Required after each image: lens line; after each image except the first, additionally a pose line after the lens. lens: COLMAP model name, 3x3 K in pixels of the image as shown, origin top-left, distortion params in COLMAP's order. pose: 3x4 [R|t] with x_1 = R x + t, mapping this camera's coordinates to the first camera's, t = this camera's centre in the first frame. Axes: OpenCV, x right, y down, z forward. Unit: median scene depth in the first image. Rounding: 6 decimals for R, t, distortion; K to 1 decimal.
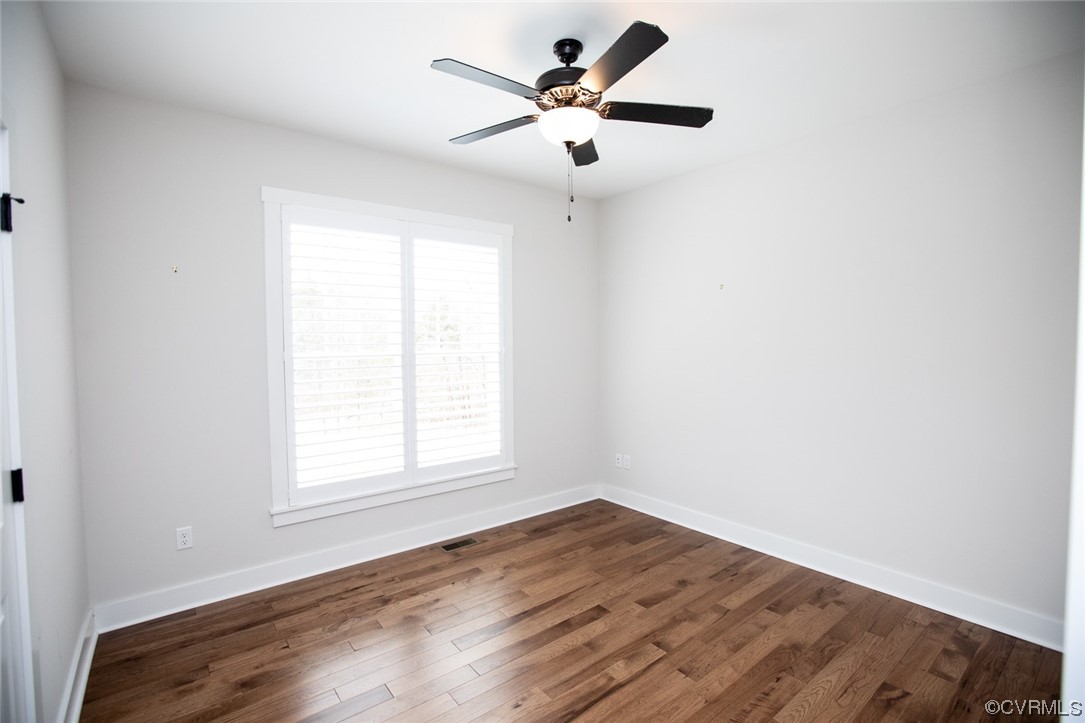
lens RADIAL K [[495.1, 0, 537.7], [0, 495.1, 359.3], [0, 0, 1]] dist [-0.057489, 0.020591]
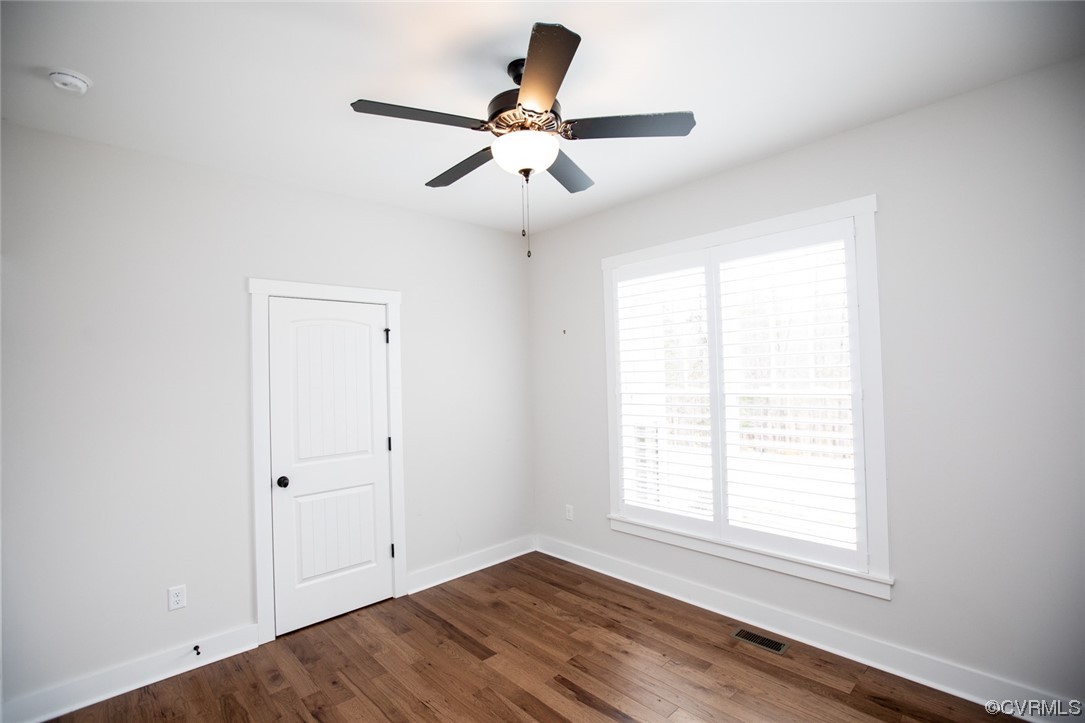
lens RADIAL K [[495.1, 0, 537.7], [0, 495.1, 359.3], [0, 0, 1]] dist [-0.057489, 0.020591]
pose [[0.088726, -0.023776, -0.995772, 0.639410], [-0.012764, 0.999606, -0.025005, -0.048176], [0.995974, 0.014929, 0.088387, 0.632190]]
